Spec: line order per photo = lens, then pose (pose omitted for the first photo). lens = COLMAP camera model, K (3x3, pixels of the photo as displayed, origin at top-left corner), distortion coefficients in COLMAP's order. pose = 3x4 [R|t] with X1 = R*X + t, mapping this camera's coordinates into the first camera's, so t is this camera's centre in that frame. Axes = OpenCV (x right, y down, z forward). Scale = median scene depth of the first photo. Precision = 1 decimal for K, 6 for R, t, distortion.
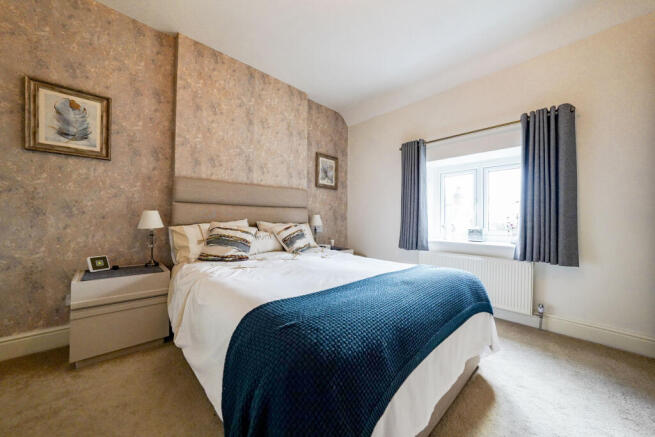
lens RADIAL K [[231.9, 0, 327.5], [0, 231.9, 218.5], [0, 0, 1]] dist [-0.029368, 0.008315]
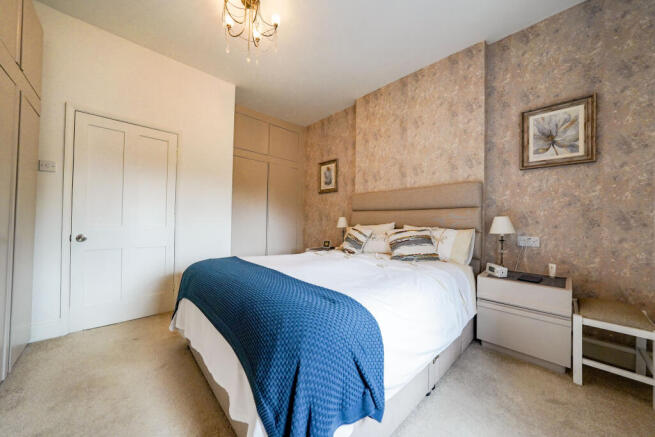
lens RADIAL K [[231.9, 0, 327.5], [0, 231.9, 218.5], [0, 0, 1]] dist [-0.029368, 0.008315]
pose [[0.001684, -0.017682, -0.999842, 0.680625], [-0.009425, 0.999799, -0.017697, 0.004754], [0.999954, 0.009453, 0.001517, 0.638722]]
